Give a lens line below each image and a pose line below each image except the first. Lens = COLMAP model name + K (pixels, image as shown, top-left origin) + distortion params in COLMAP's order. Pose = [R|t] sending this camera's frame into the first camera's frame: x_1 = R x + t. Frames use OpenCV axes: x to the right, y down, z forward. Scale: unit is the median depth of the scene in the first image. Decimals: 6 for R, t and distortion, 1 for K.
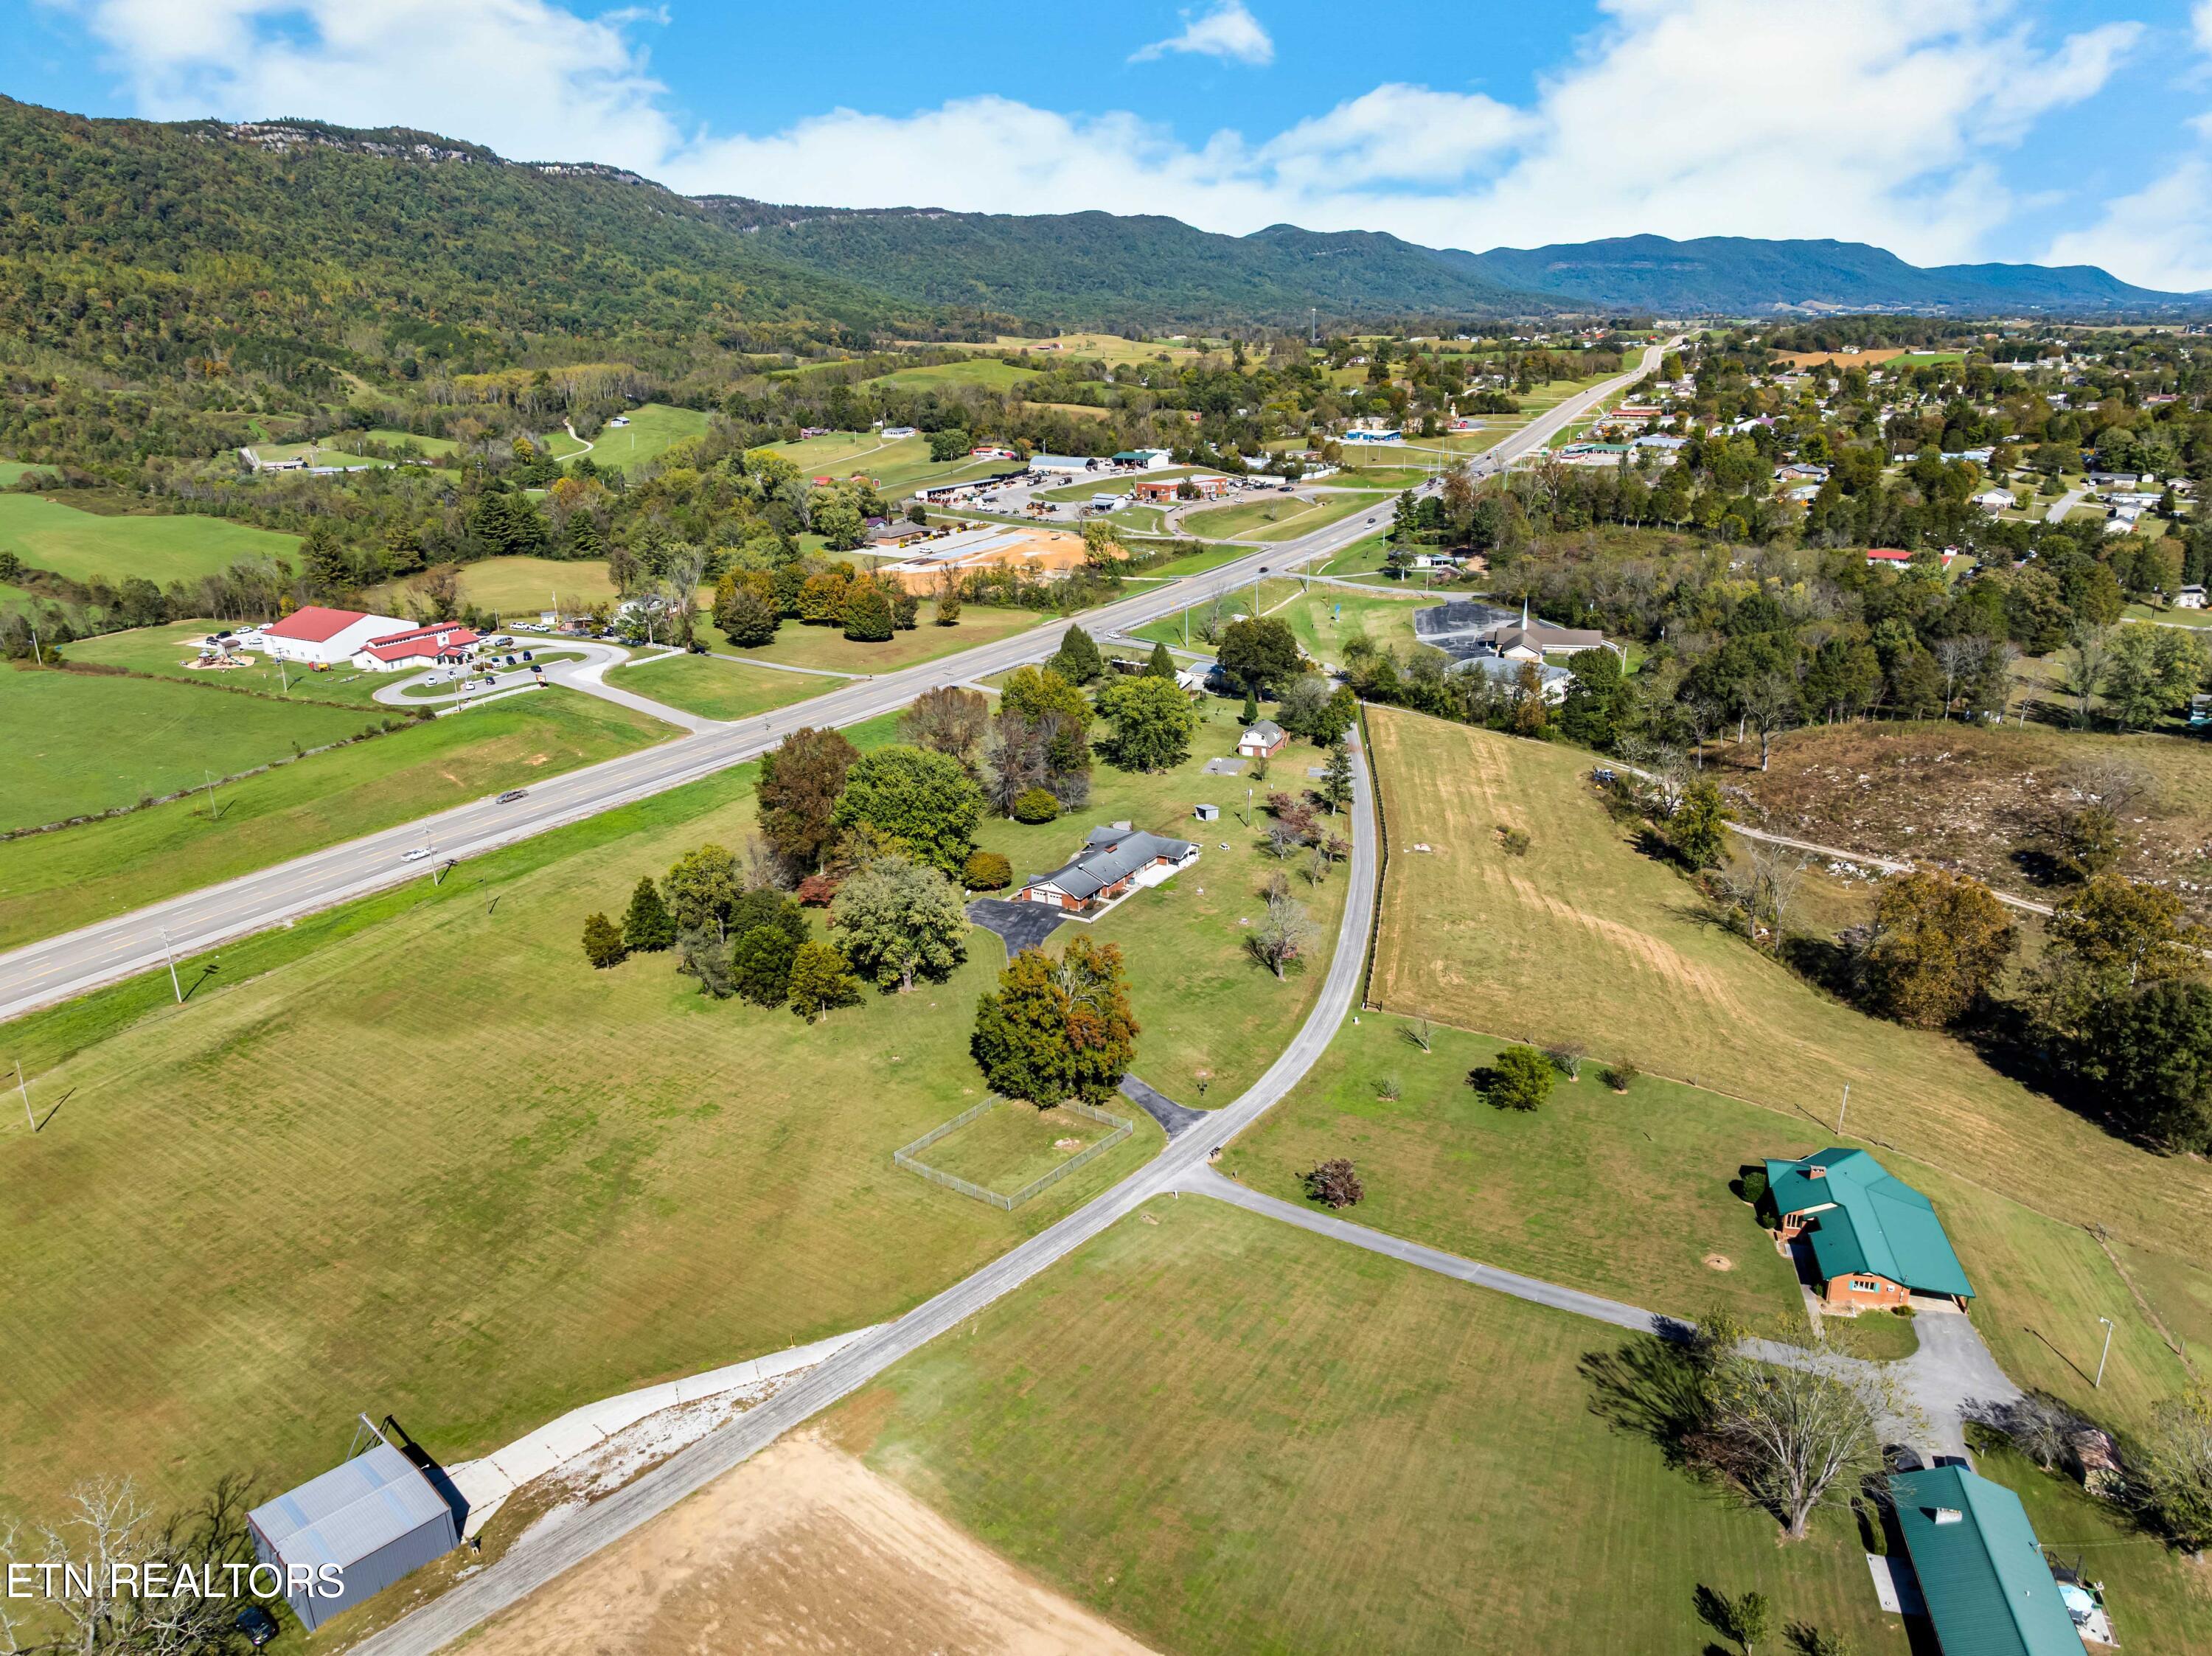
lens RADIAL K [[1584.3, 0, 1106.0], [0, 1584.3, 828.0], [0, 0, 1]] dist [-0.035846, -0.000025]
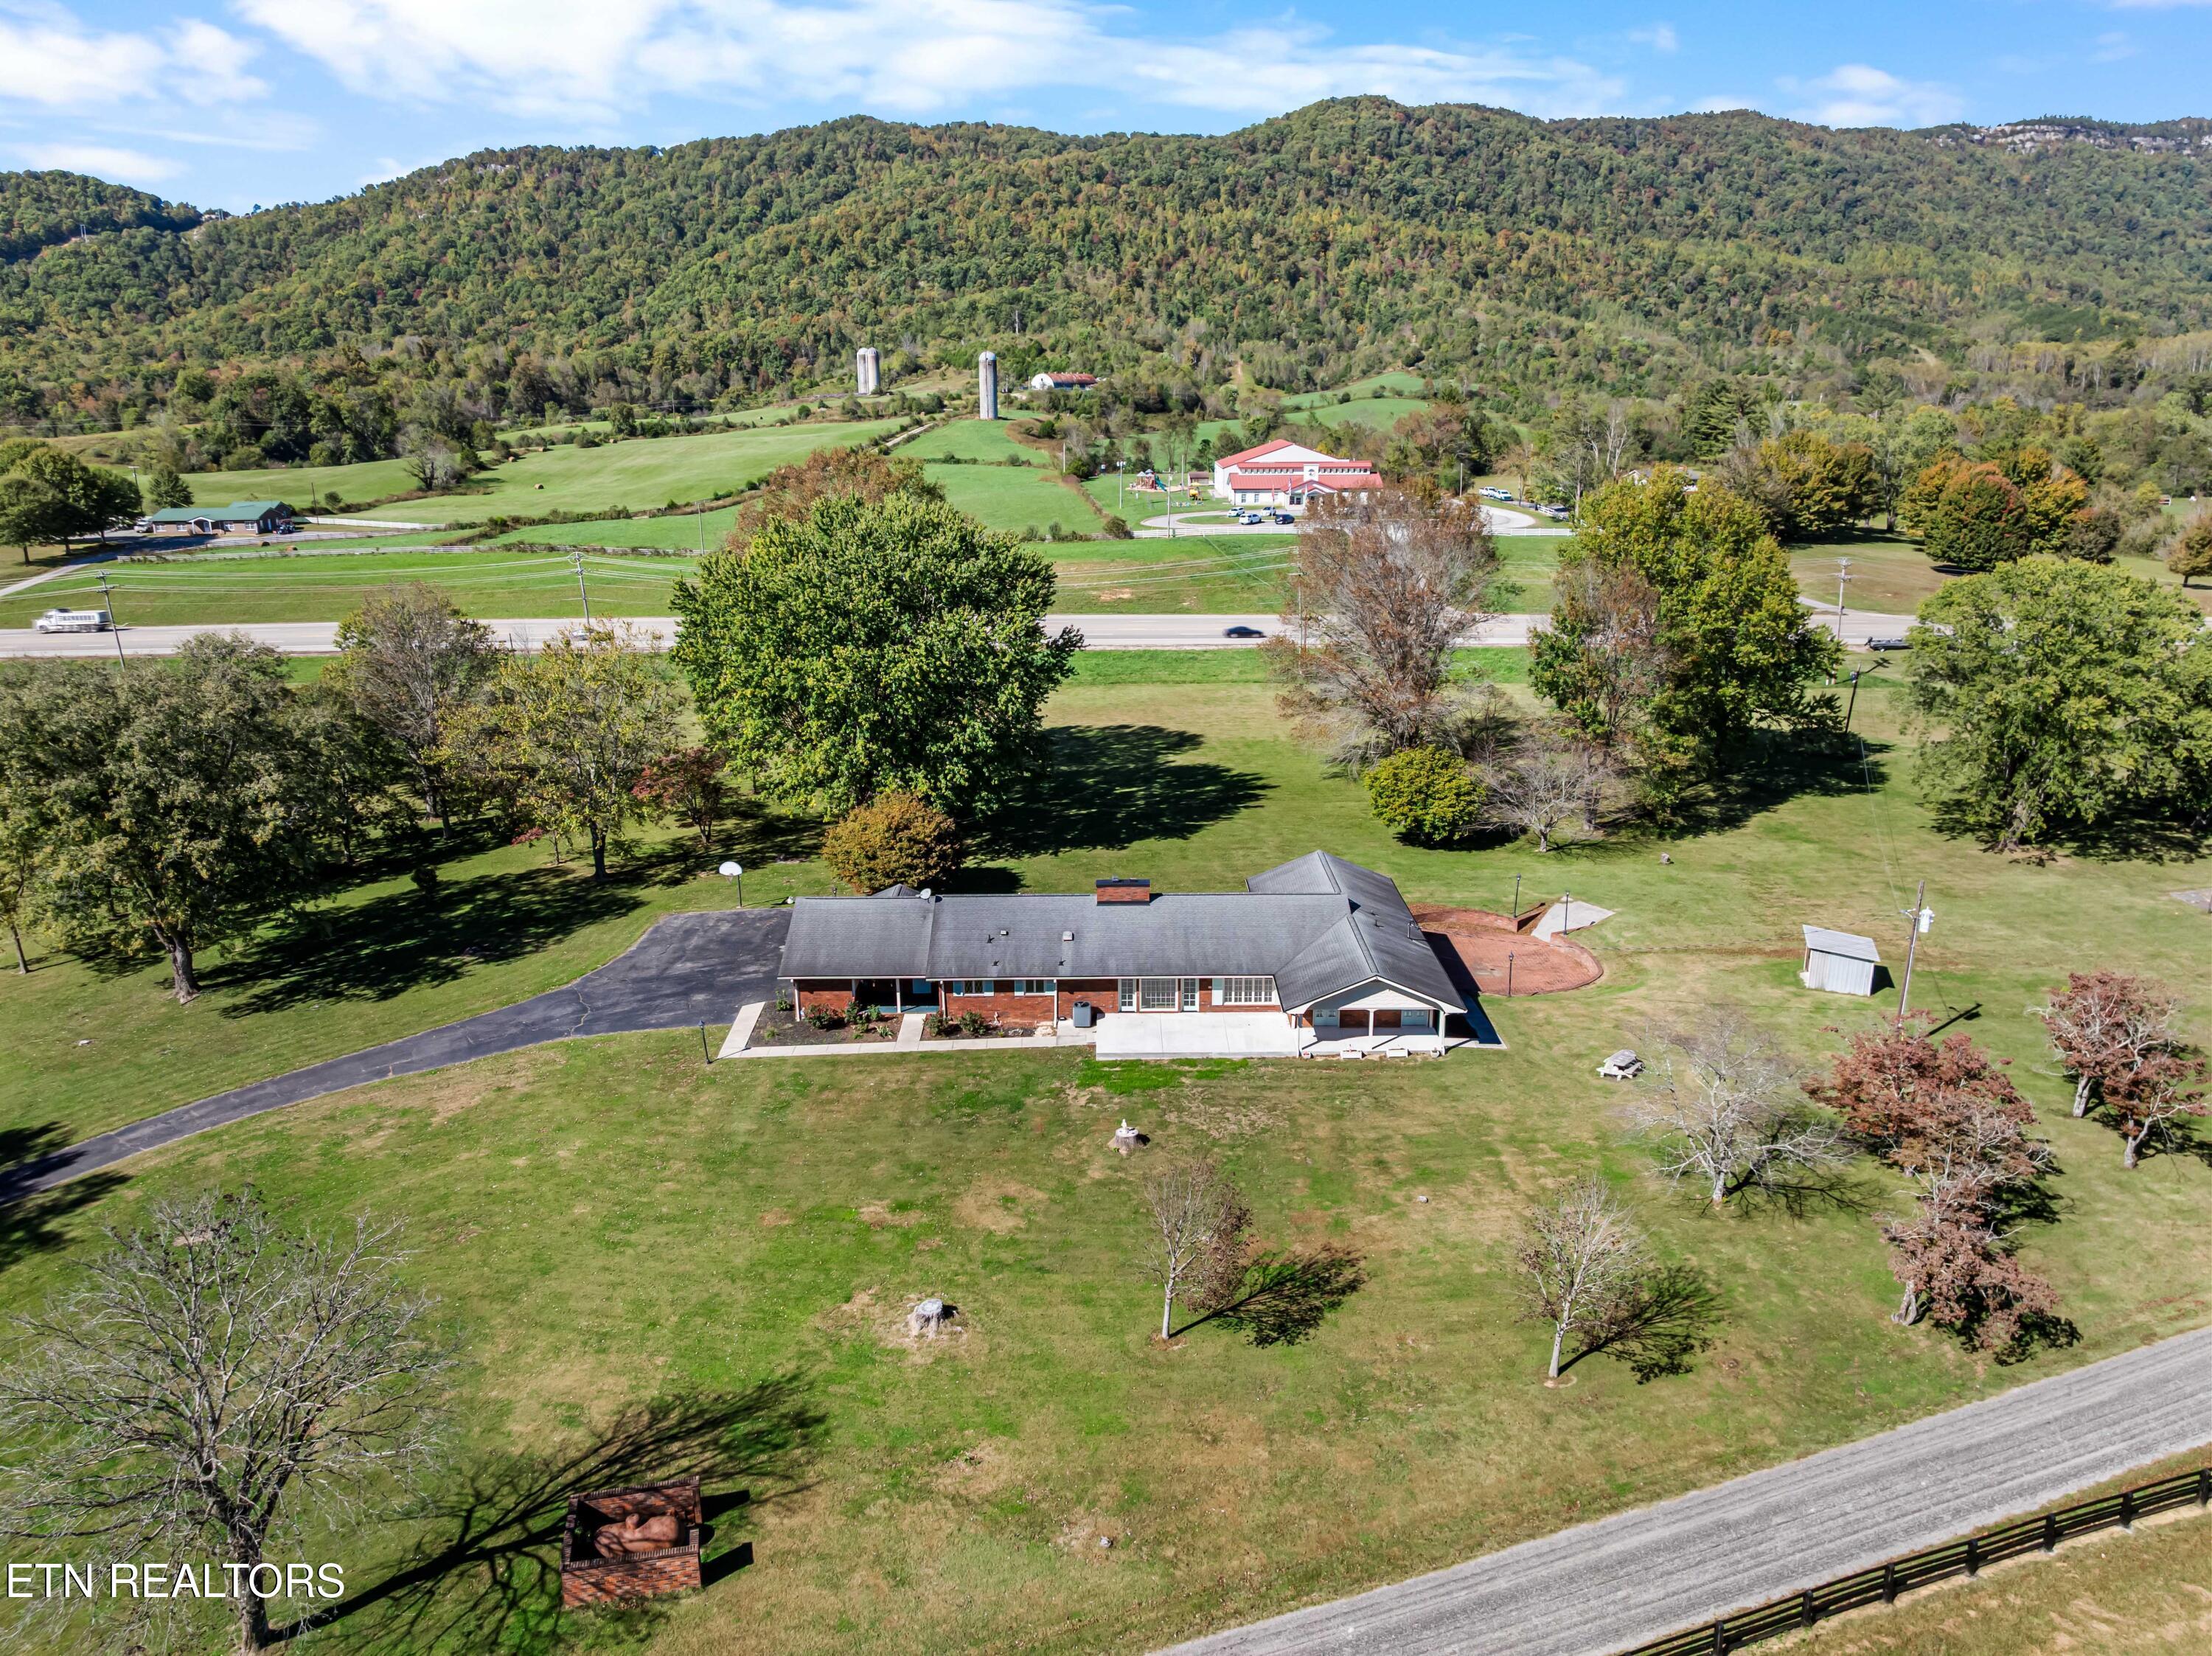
lens RADIAL K [[1515.1, 0, 1136.2], [0, 1515.1, 831.7], [0, 0, 1]] dist [-0.030200, 0.007047]
pose [[0.513251, 0.251644, -0.820517, 0.045182], [-0.273965, 0.954068, 0.121232, -0.006546], [0.813336, 0.162570, 0.558619, 0.159563]]
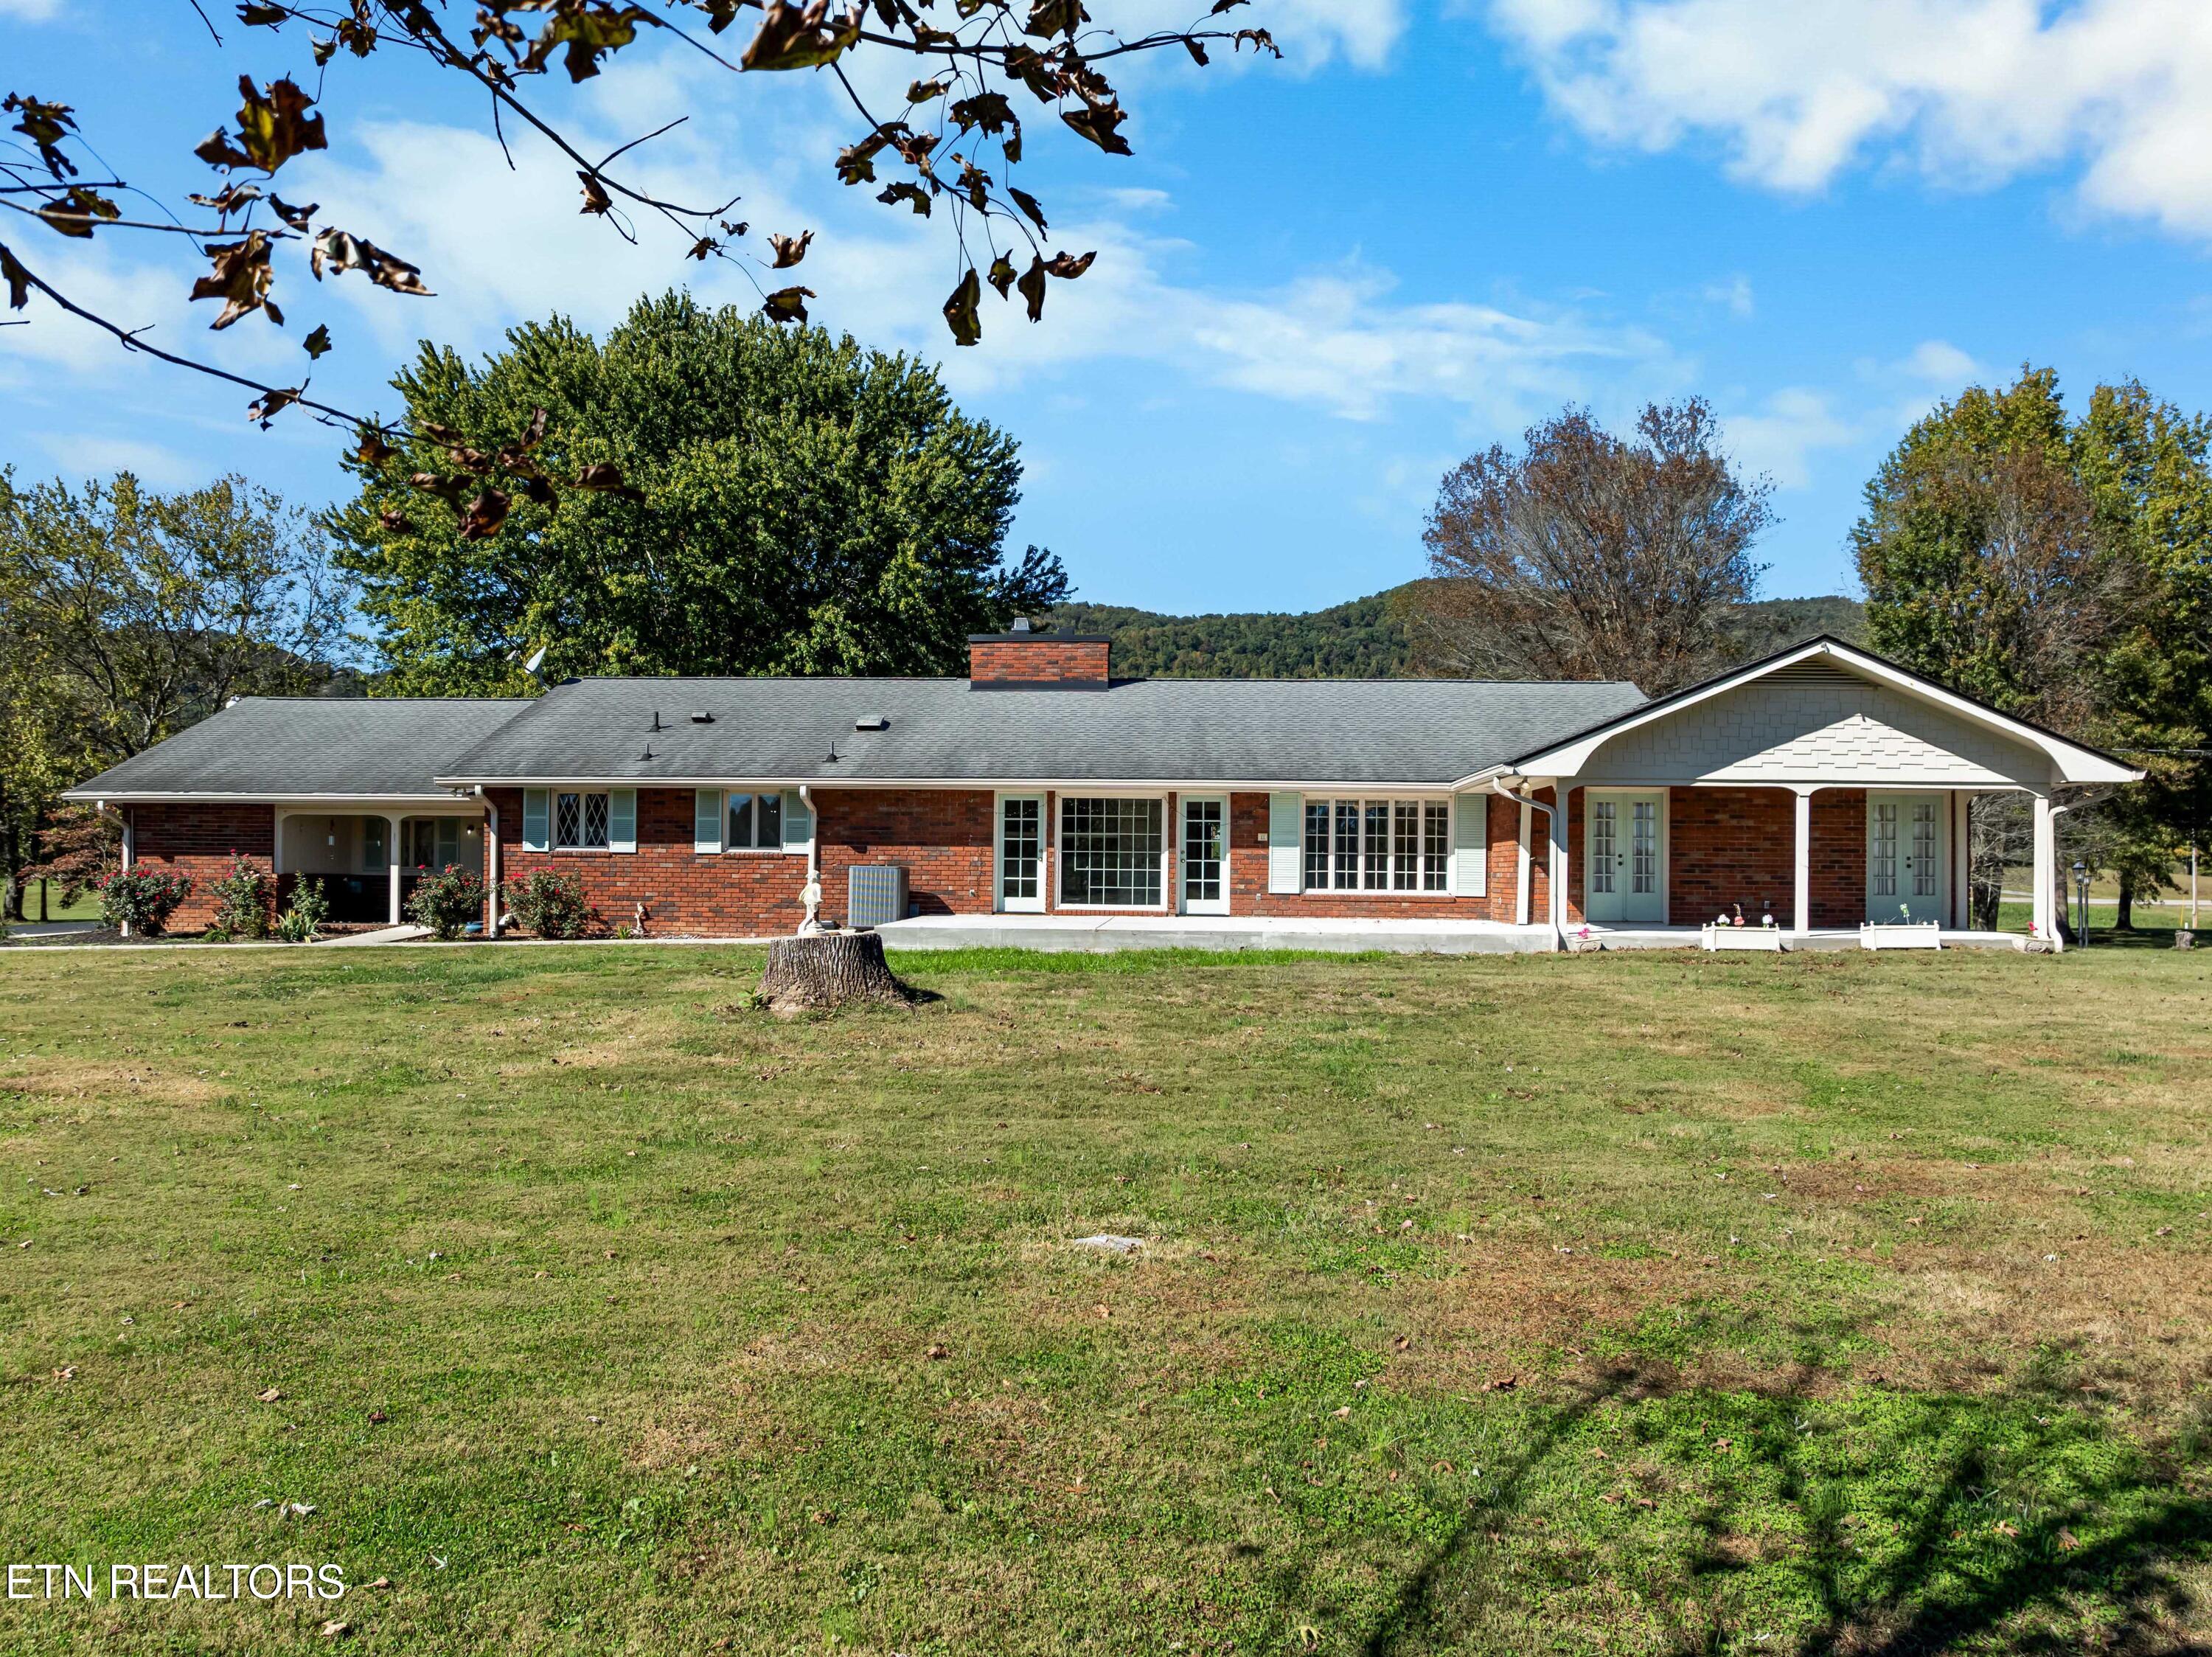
lens RADIAL K [[1584.4, 0, 1106.0], [0, 1584.4, 828.5], [0, 0, 1]] dist [-0.035846, -0.000025]
pose [[0.444596, 0.001129, -0.895731, 0.020785], [-0.298960, 0.942844, -0.147200, 0.007427], [0.844368, 0.333232, 0.419522, 0.182334]]
